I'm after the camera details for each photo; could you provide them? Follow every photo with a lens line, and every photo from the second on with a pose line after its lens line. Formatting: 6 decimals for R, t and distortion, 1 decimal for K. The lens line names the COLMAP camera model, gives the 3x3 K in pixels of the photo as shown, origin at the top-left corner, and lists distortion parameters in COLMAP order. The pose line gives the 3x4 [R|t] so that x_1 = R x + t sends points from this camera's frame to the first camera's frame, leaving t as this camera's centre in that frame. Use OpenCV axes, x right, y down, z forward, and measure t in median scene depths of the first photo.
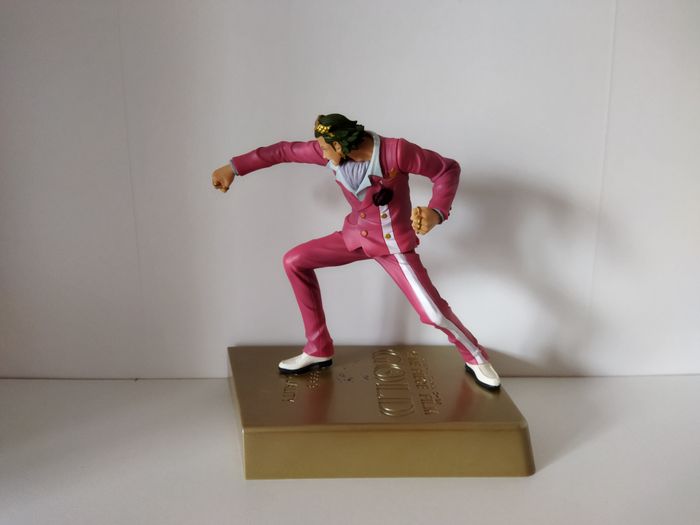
lens RADIAL K [[539.8, 0, 351.1], [0, 539.8, 281.2], [0, 0, 1]] dist [0.011036, 0.001645]
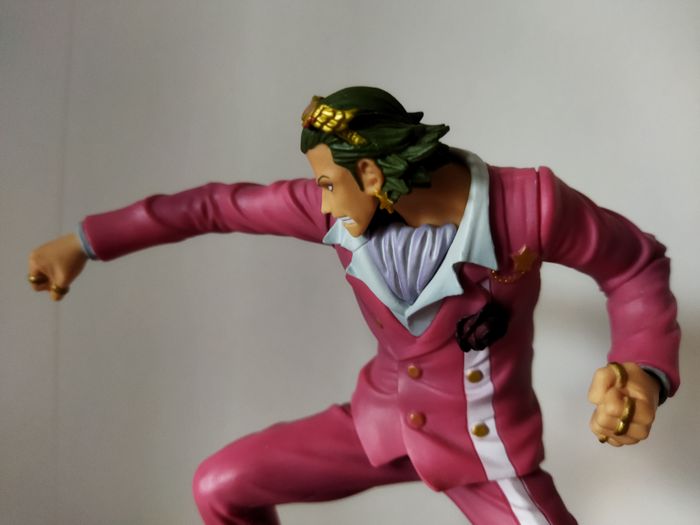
lens RADIAL K [[539.8, 0, 351.1], [0, 539.8, 281.2], [0, 0, 1]] dist [0.011036, 0.001645]
pose [[0.994876, 0.038890, 0.093321, -0.059563], [-0.017915, 0.976263, -0.215847, -0.101407], [-0.099500, 0.213069, 0.971957, 0.622291]]
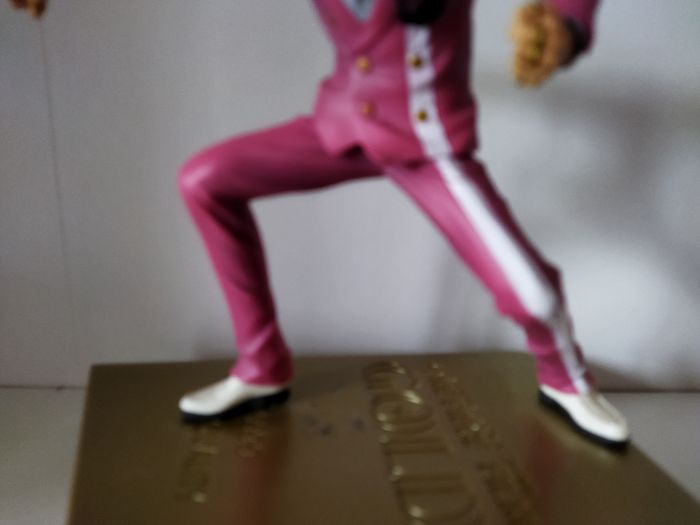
lens RADIAL K [[539.8, 0, 351.1], [0, 539.8, 281.2], [0, 0, 1]] dist [0.011036, 0.001645]
pose [[0.995913, -0.006448, 0.090082, -0.026762], [0.003743, 0.999538, 0.030171, 0.034023], [-0.090235, -0.029710, 0.995477, 0.575089]]
